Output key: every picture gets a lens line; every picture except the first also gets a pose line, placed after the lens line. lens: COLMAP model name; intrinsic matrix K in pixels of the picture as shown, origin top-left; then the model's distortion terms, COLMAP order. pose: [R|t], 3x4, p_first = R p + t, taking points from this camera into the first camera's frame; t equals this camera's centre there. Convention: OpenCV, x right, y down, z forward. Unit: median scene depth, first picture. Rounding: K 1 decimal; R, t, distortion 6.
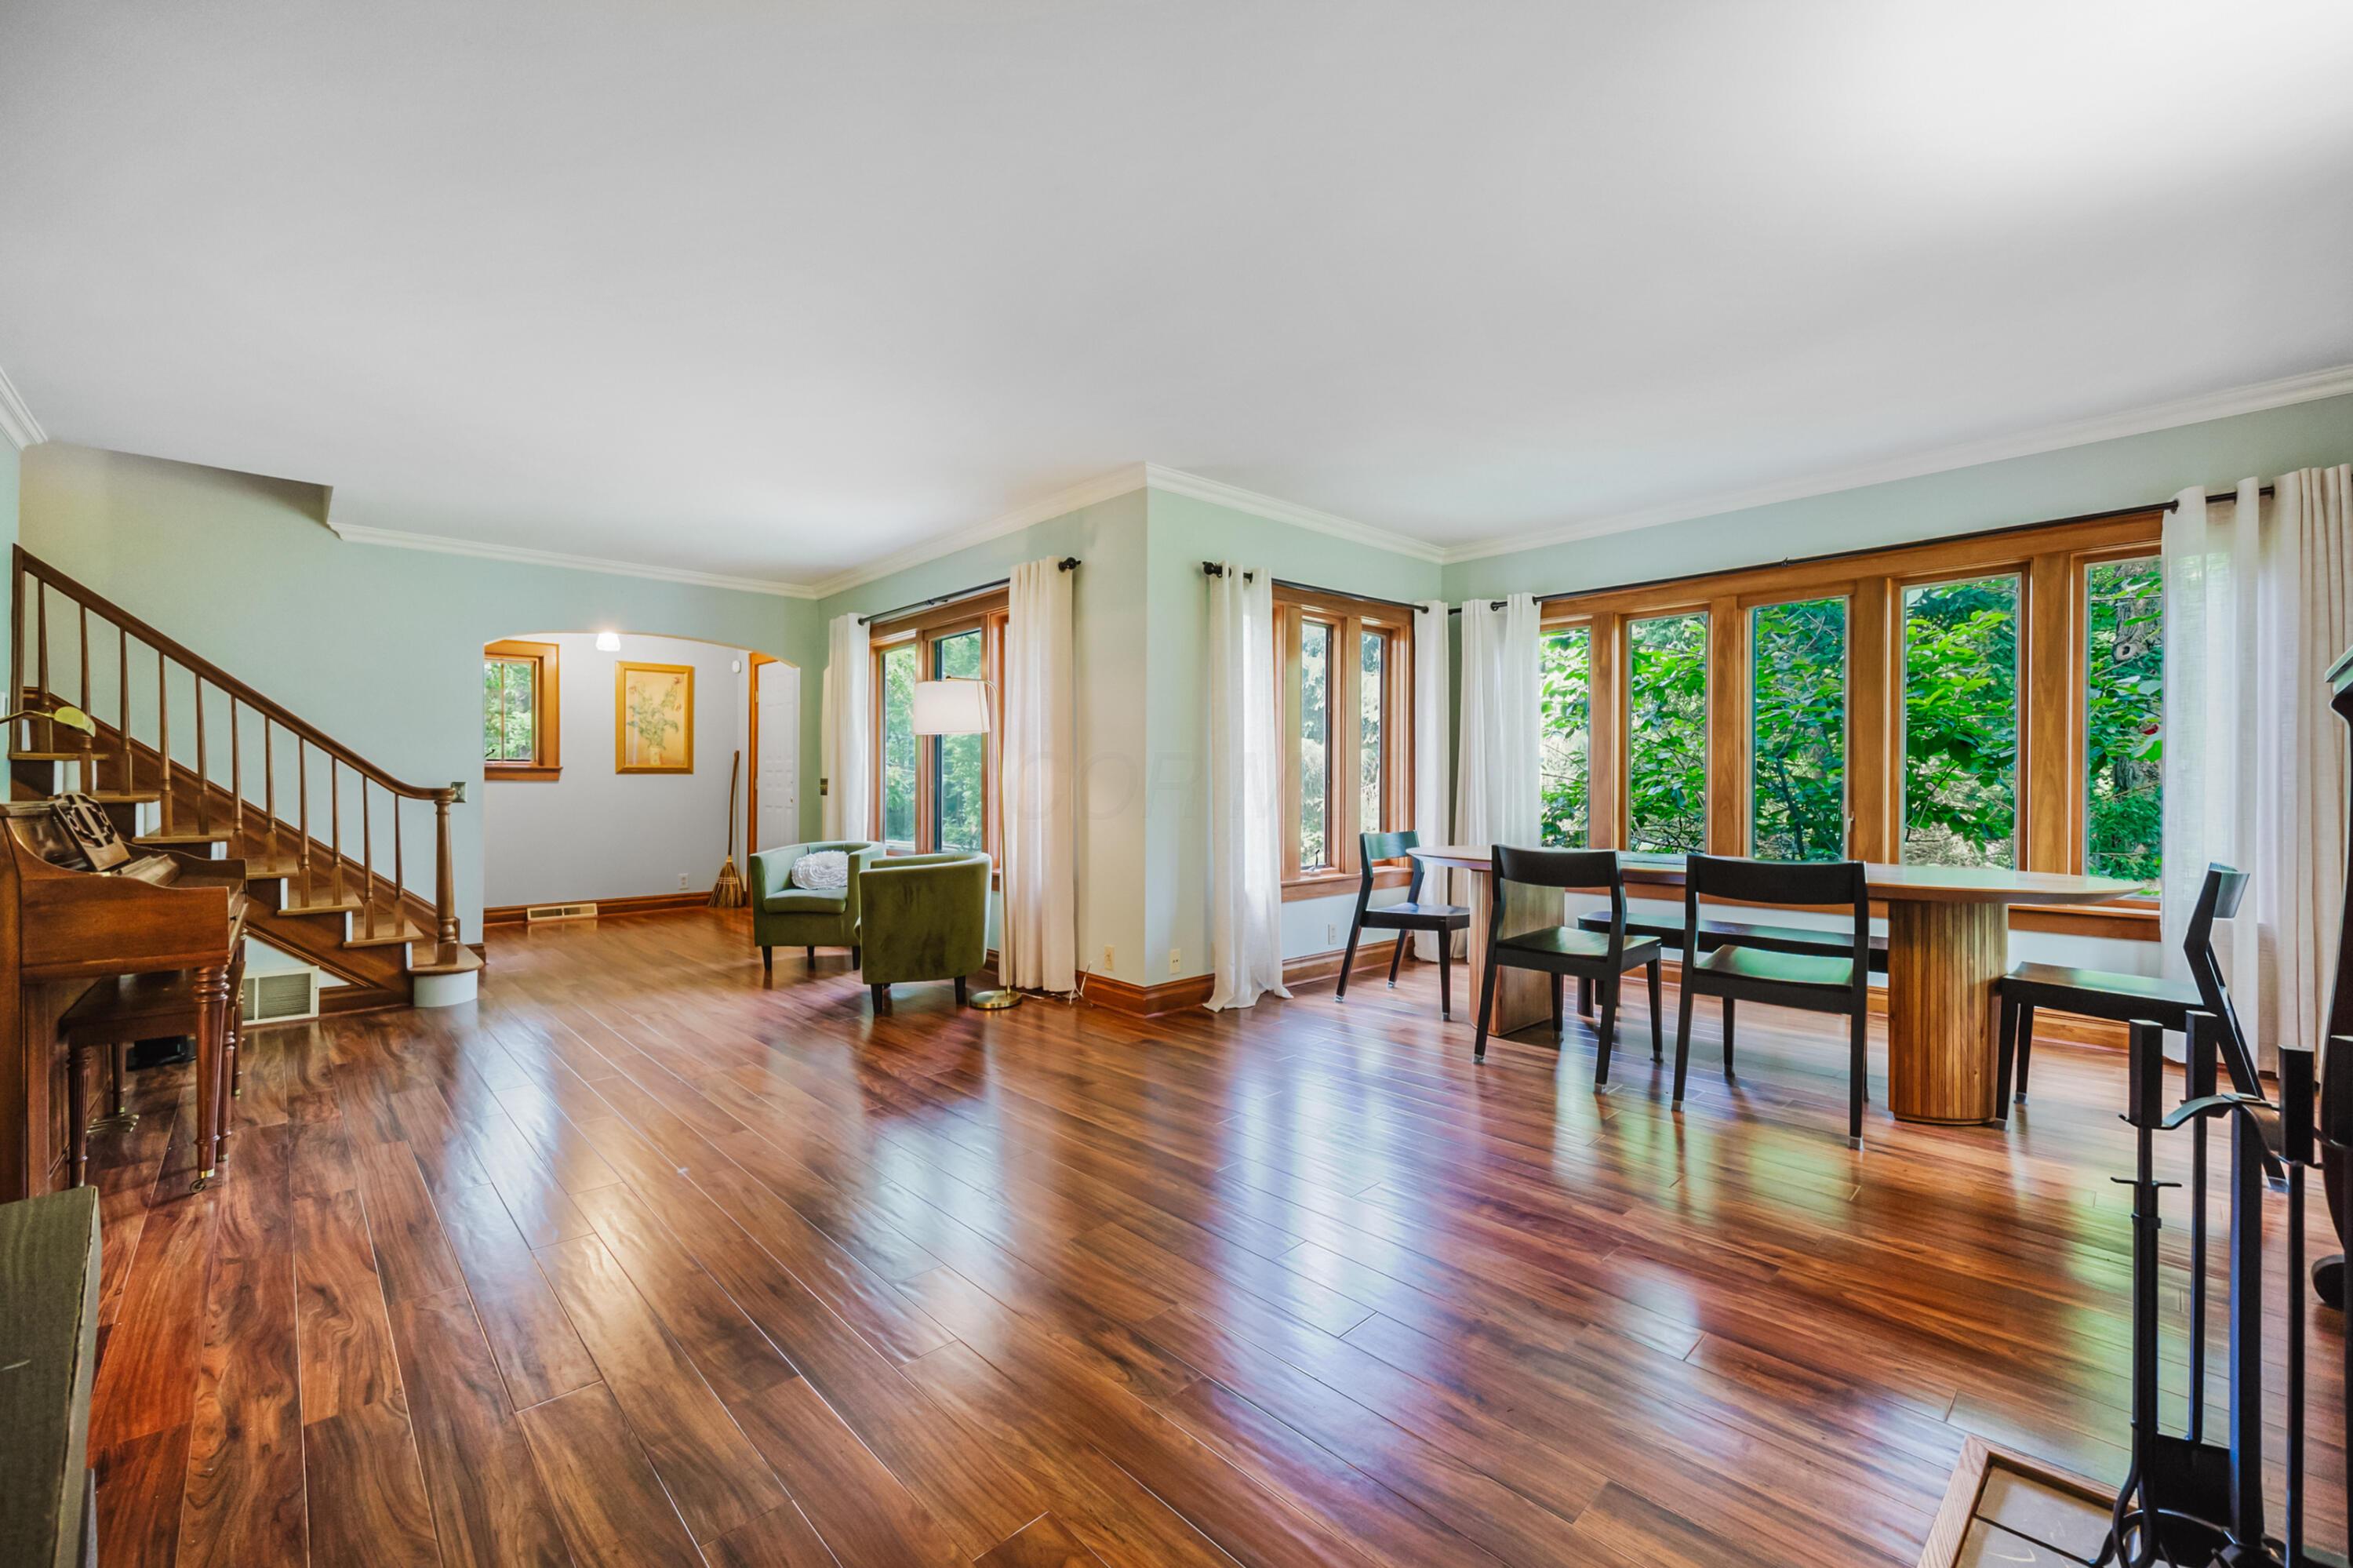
lens RADIAL K [[952.4, 0, 1181.1], [0, 952.4, 781.2], [0, 0, 1]] dist [-0.002668, 0.000205]
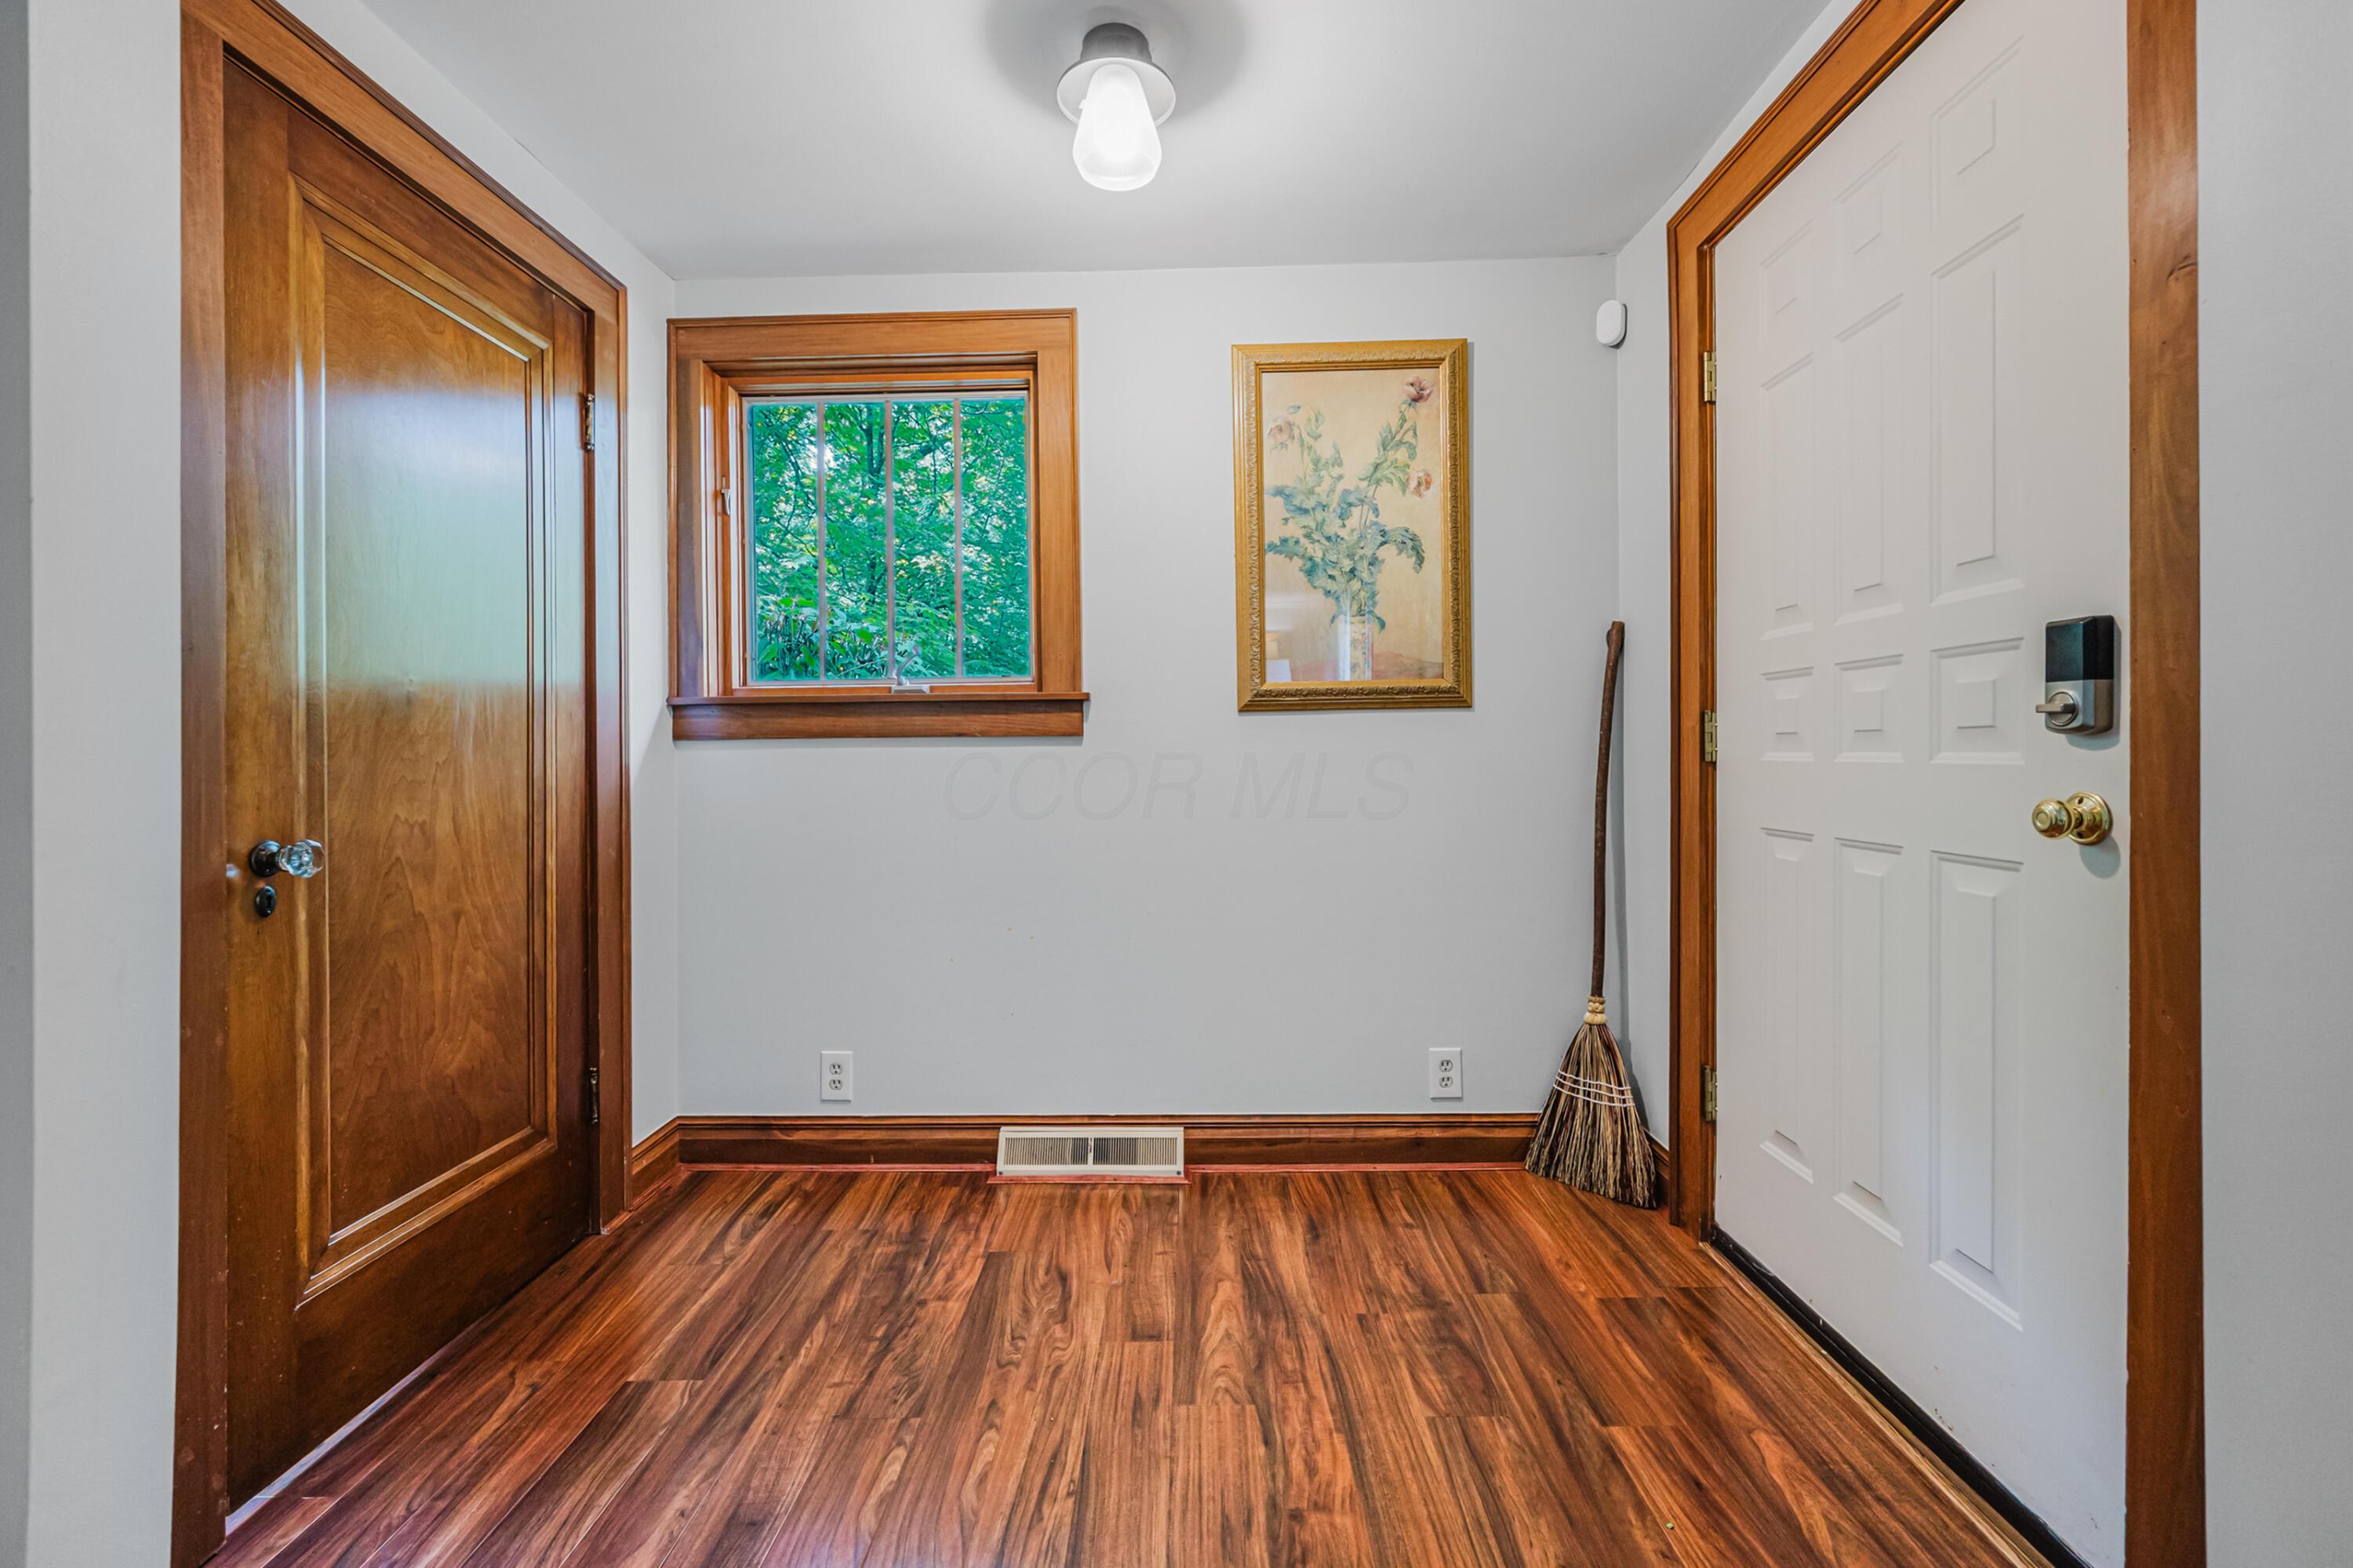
lens RADIAL K [[952.4, 0, 1180.5], [0, 952.4, 764.0], [0, 0, 1]] dist [-0.002668, 0.000205]
pose [[0.711351, -0.007738, -0.702795, -0.375324], [0.012254, 0.999924, 0.001395, 0.008010], [0.702730, -0.009604, 0.711392, 0.737586]]
